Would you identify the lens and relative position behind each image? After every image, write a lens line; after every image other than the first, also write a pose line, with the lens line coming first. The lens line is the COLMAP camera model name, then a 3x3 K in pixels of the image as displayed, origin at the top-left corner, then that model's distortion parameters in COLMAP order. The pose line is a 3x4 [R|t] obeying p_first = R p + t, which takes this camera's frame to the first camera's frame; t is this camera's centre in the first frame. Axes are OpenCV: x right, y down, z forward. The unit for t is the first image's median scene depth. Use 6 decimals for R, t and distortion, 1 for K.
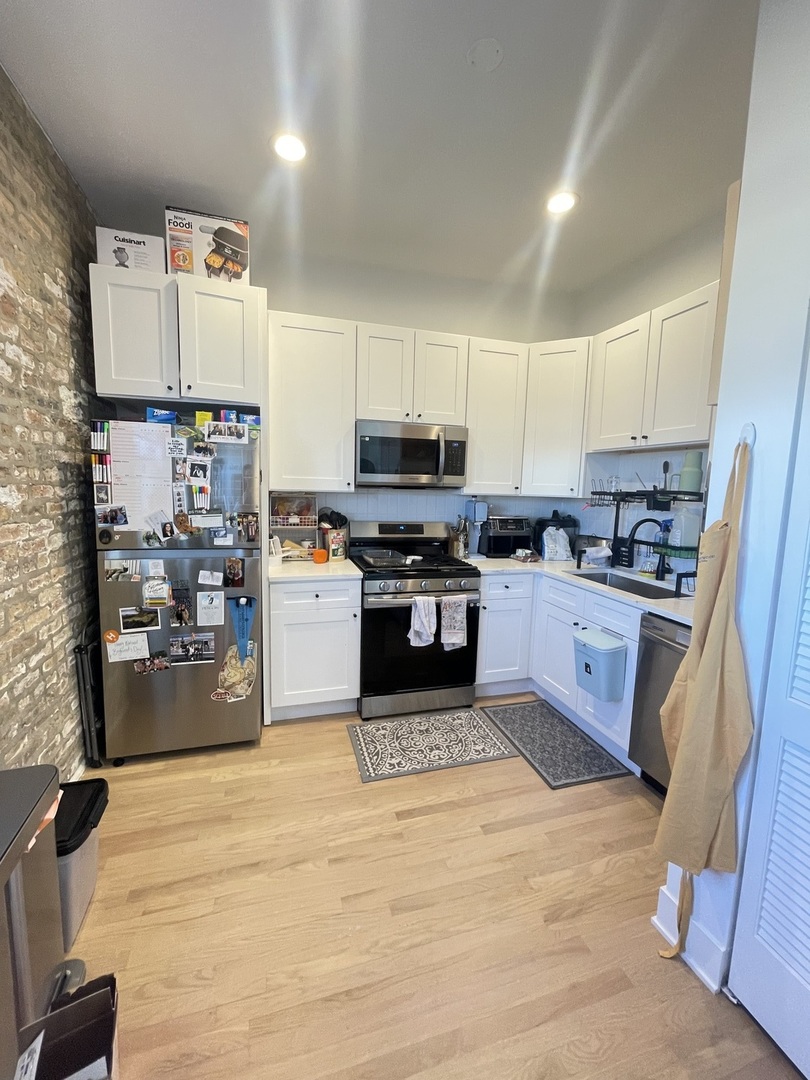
lens RADIAL K [[435.5, 0, 406.7], [0, 435.5, 536.1], [0, 0, 1]] dist [-0.011208, 0.000210]
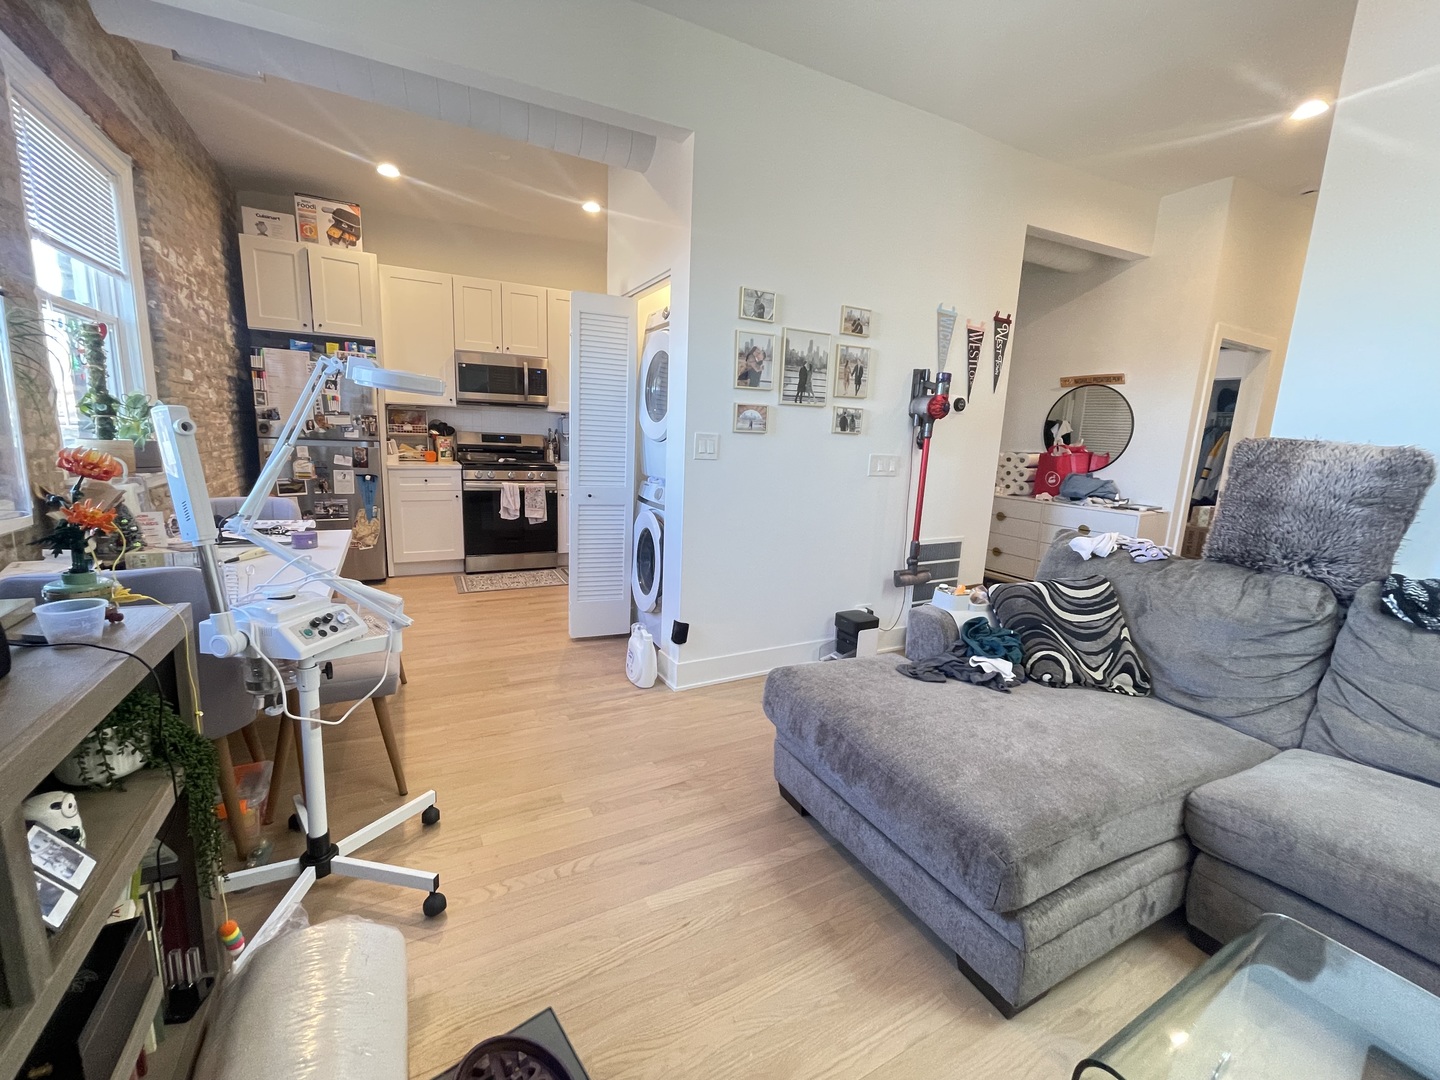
lens RADIAL K [[580.7, 0, 715.9], [0, 580.7, 536.7], [0, 0, 1]] dist [-0.011208, 0.000210]
pose [[0.980821, -0.020277, 0.193855, 0.378226], [0.006400, 0.997388, 0.071945, 0.213977], [-0.194807, -0.069324, 0.978389, -1.113302]]
